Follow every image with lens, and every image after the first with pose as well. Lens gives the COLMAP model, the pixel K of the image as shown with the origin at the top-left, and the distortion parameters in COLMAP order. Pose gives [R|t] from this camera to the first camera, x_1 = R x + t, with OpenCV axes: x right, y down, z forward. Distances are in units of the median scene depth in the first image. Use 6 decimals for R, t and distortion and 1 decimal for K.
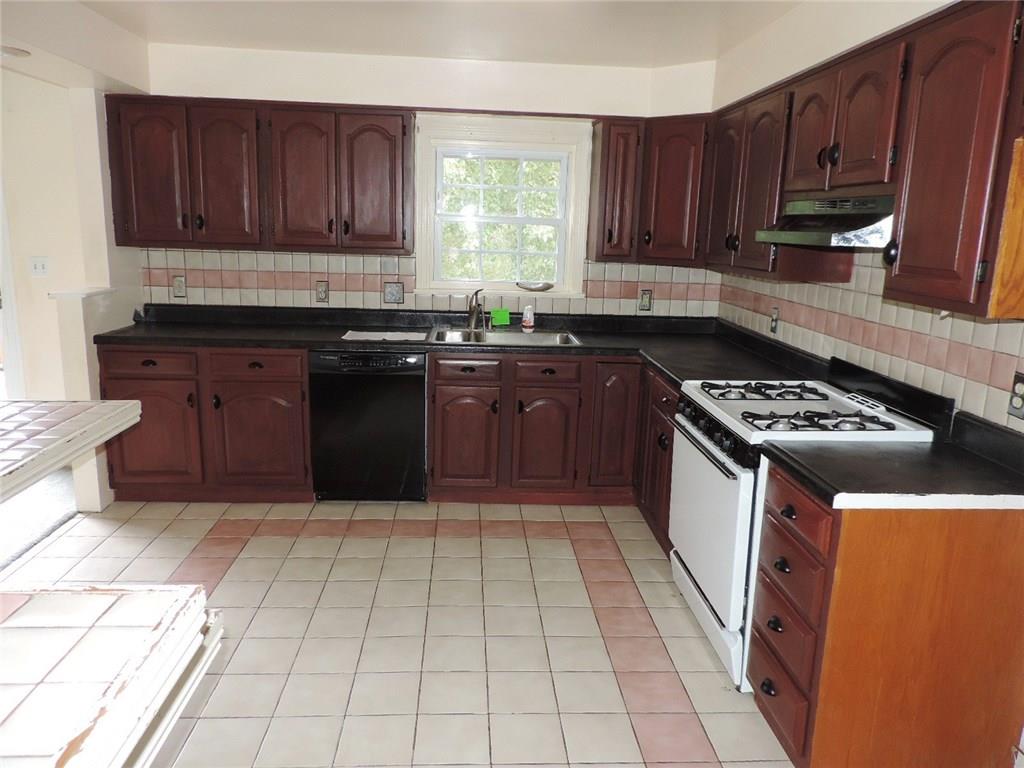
lens RADIAL K [[729.2, 0, 511.3], [0, 729.2, 375.6], [0, 0, 1]] dist [-0.001653, 0.000664]
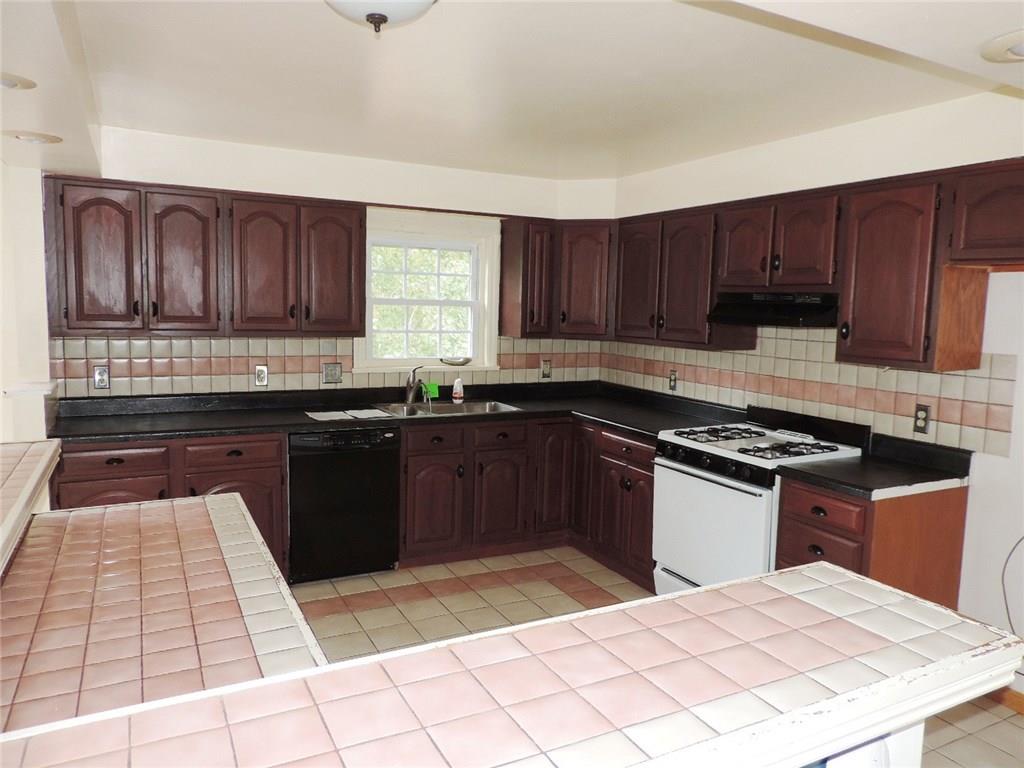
lens RADIAL K [[729.0, 0, 512.0], [0, 729.0, 384.0], [0, 0, 1]] dist [-0.000131, 0.000904]
pose [[0.914923, -0.053279, 0.400096, -0.384928], [0.085542, 0.994328, -0.063203, -0.012346], [-0.394459, 0.092051, 0.914291, -0.051707]]
